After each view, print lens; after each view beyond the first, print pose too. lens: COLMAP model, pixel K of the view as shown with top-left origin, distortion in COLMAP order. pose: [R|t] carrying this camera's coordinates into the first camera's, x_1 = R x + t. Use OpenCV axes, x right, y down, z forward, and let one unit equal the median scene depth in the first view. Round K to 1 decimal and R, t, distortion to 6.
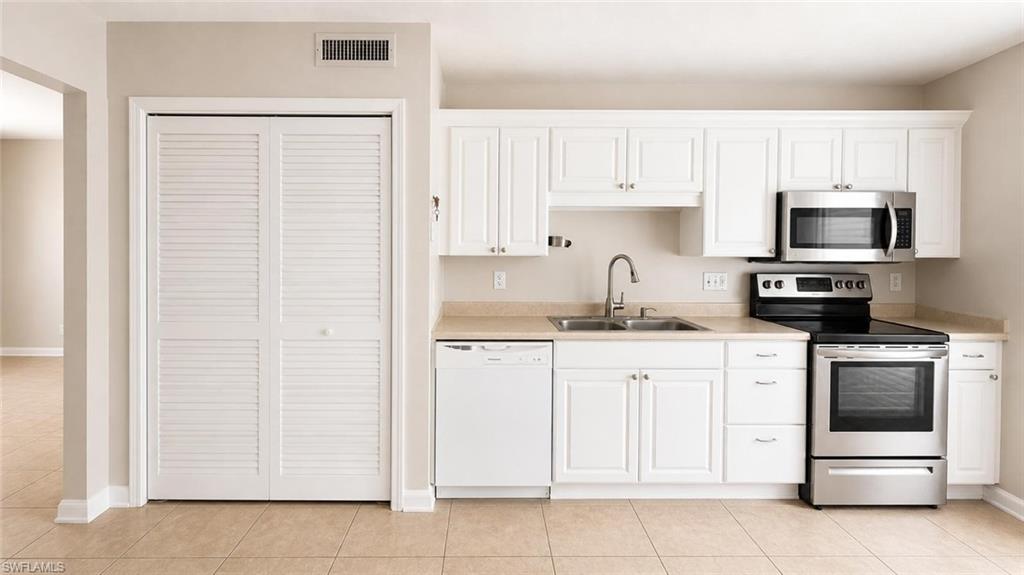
lens RADIAL K [[544.6, 0, 512.0], [0, 544.6, 287.5], [0, 0, 1]] dist [0.029003, 0.000537]
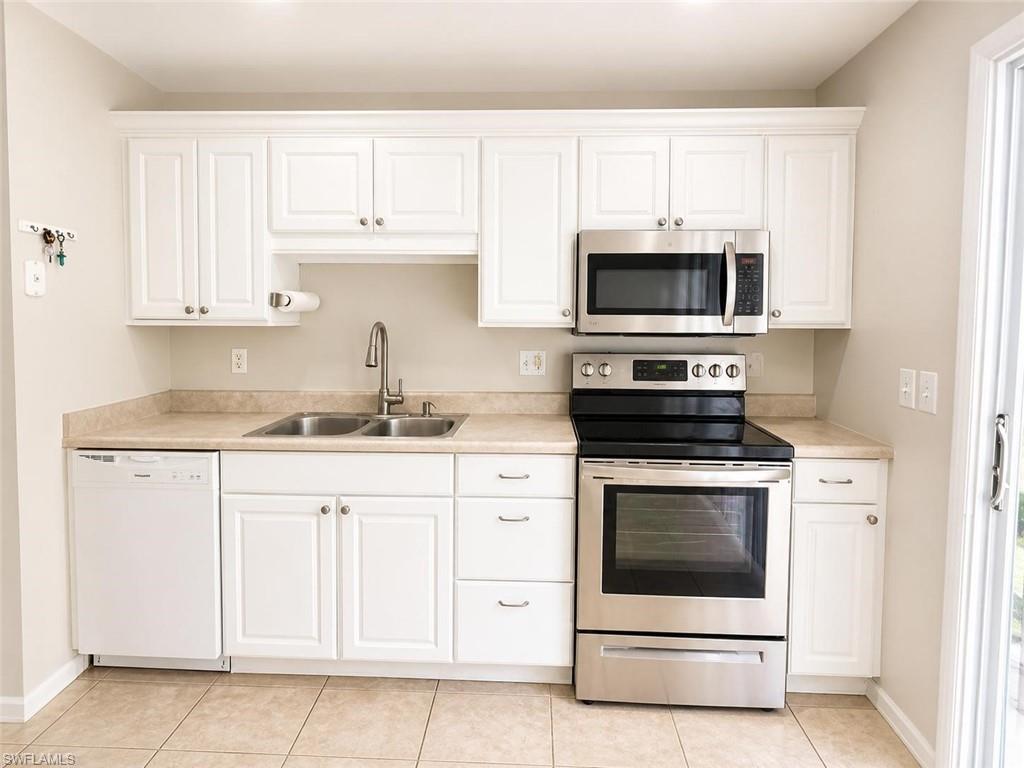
lens RADIAL K [[788.8, 0, 515.1], [0, 788.8, 353.5], [0, 0, 1]] dist [0.035515, -0.003313]
pose [[0.997299, 0.003681, -0.073350, 0.497338], [-0.005280, 0.999753, -0.021608, -0.002478], [0.073252, 0.021937, 0.997072, 0.037889]]
